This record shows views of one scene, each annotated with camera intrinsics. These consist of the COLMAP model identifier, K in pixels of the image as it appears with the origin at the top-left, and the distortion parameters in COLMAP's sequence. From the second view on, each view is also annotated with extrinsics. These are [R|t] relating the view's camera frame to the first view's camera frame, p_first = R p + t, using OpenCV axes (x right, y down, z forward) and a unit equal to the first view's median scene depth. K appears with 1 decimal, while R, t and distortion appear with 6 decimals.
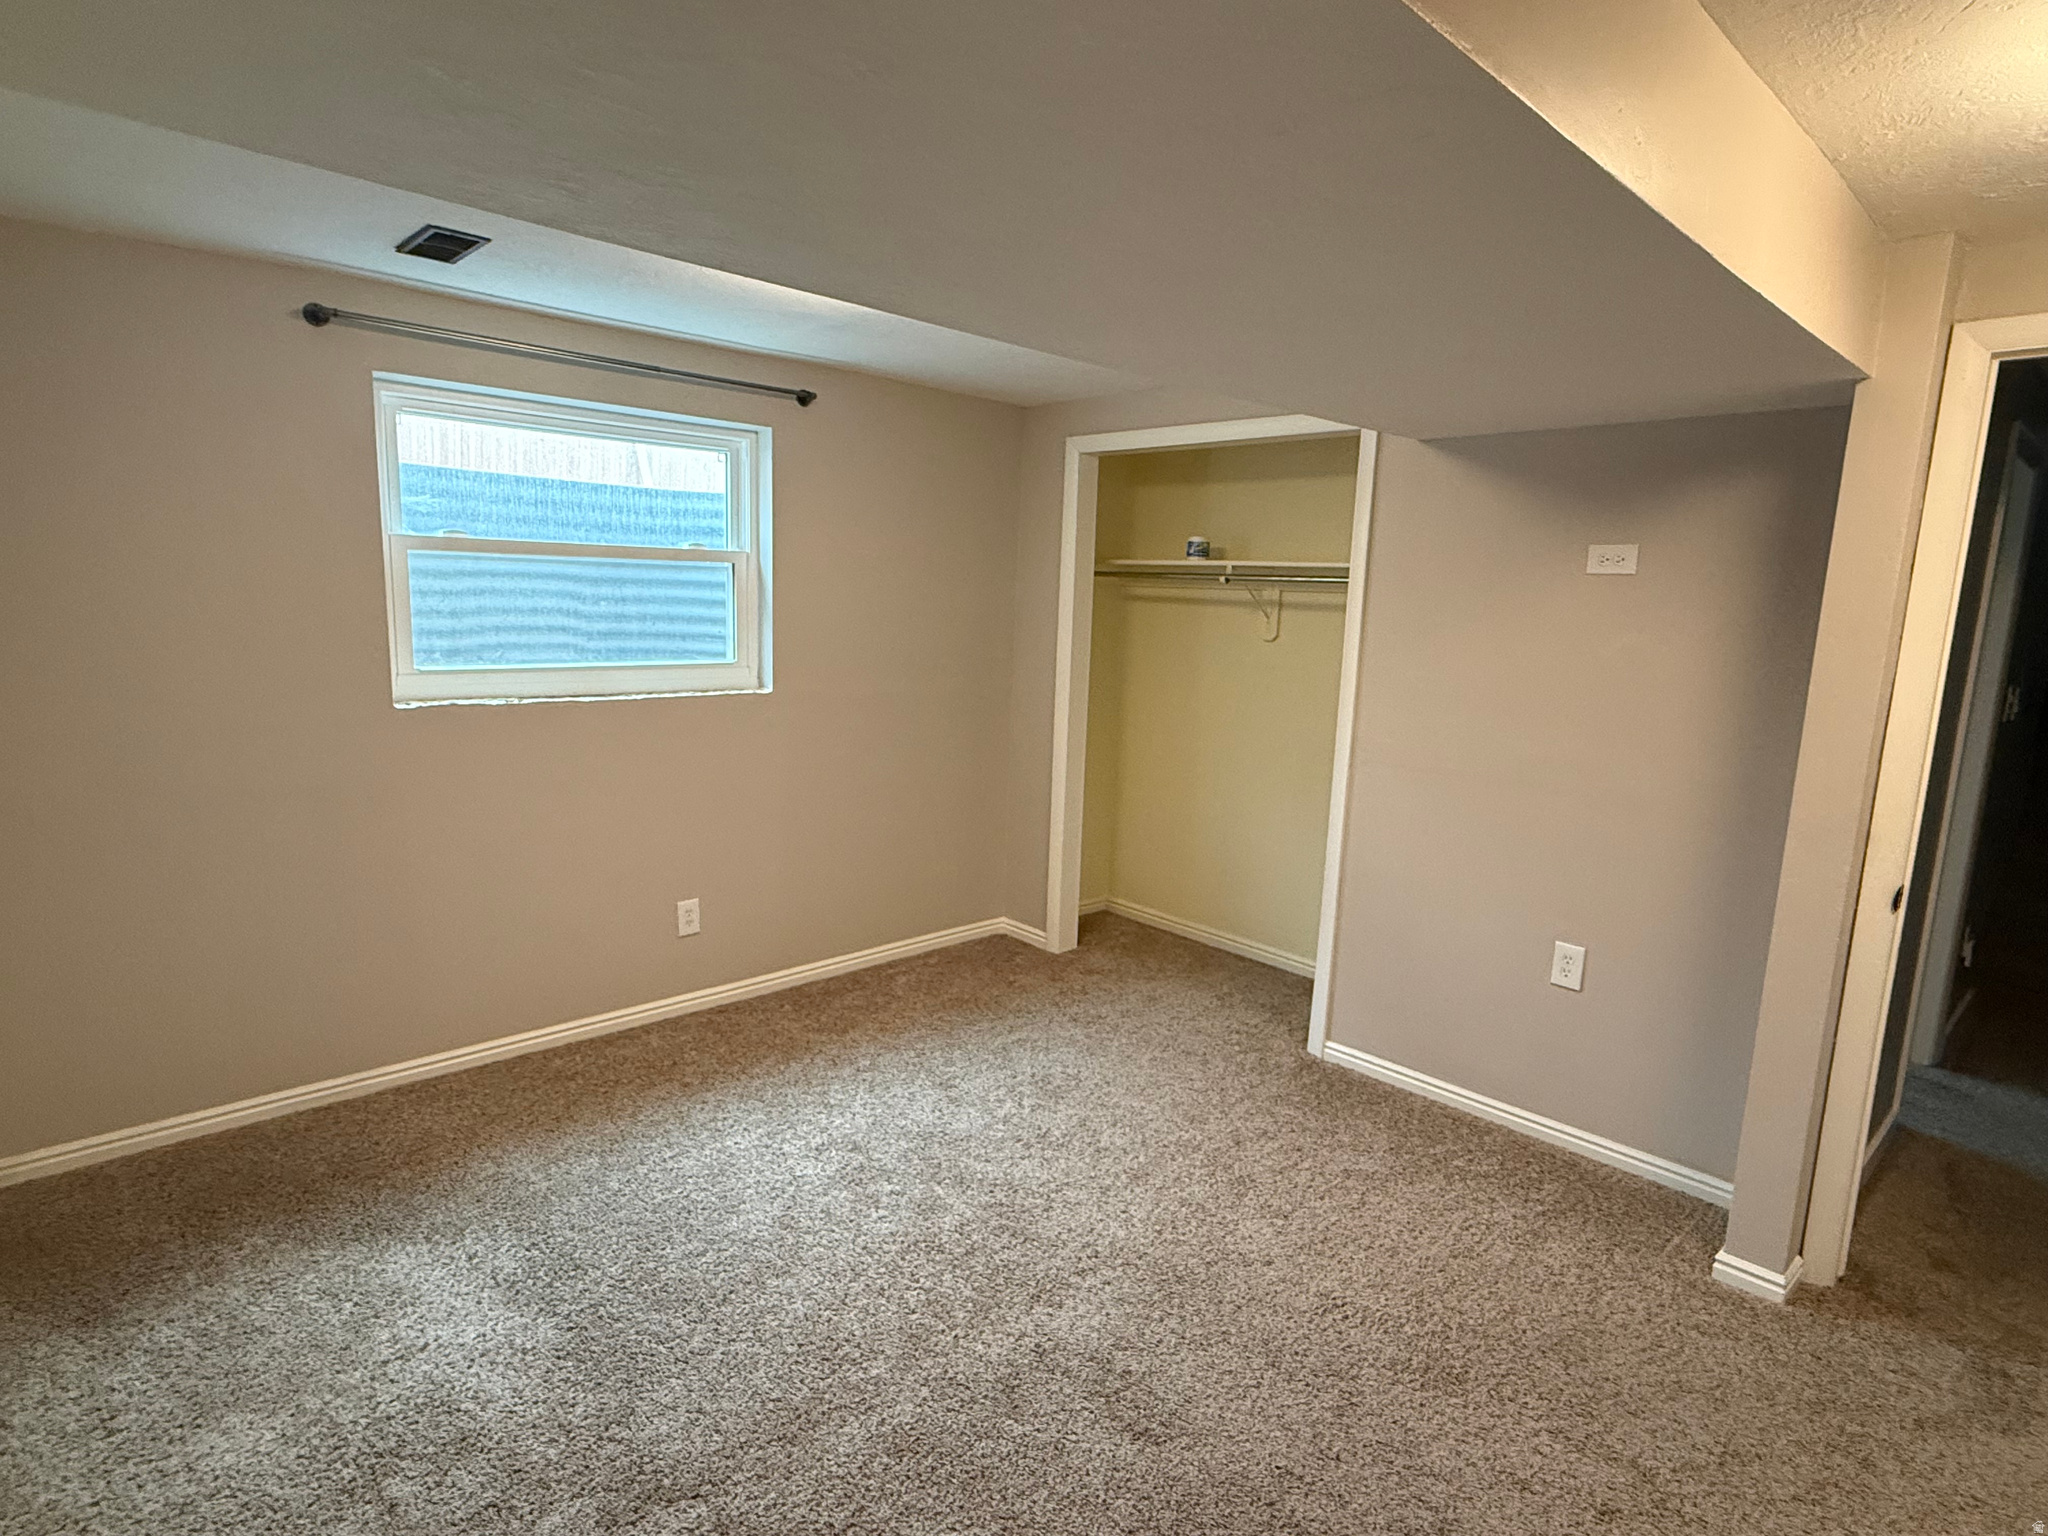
lens RADIAL K [[1082.6, 0, 1018.0], [0, 1082.6, 773.6], [0, 0, 1]] dist [-0.000206, 0.000509]
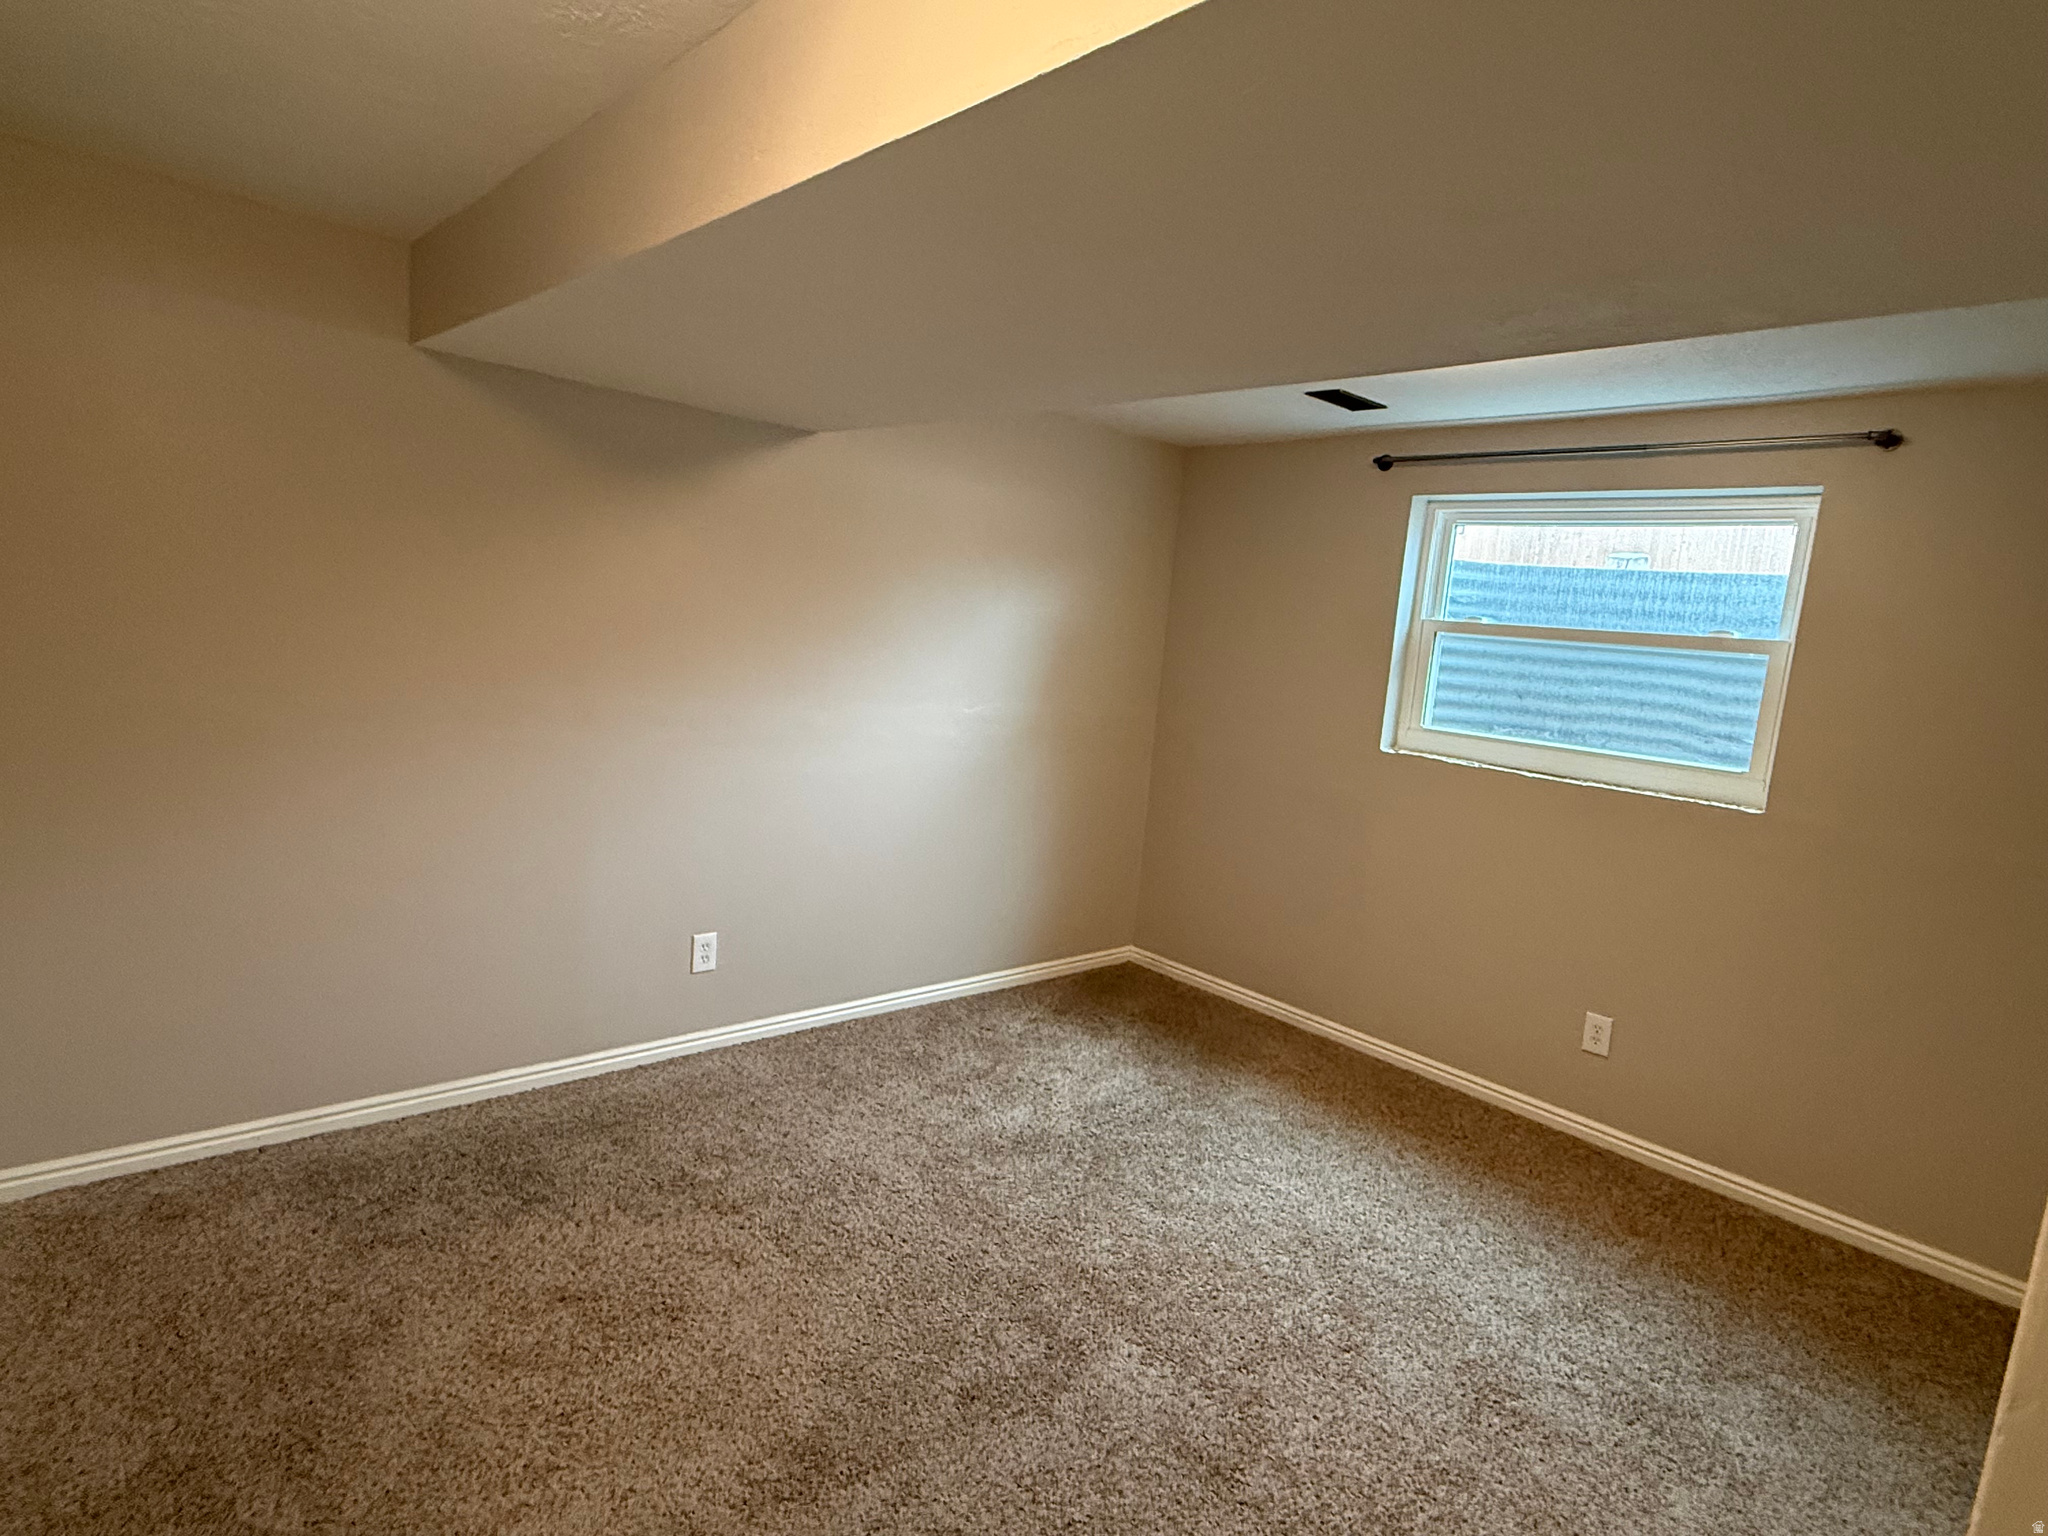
lens RADIAL K [[1082.6, 0, 1019.7], [0, 1082.6, 763.0], [0, 0, 1]] dist [-0.000206, 0.000509]
pose [[-0.008673, 0.099220, -0.995028, 0.618795], [-0.257641, 0.961248, 0.098098, -0.053070], [0.966202, 0.257210, 0.017226, 0.491767]]
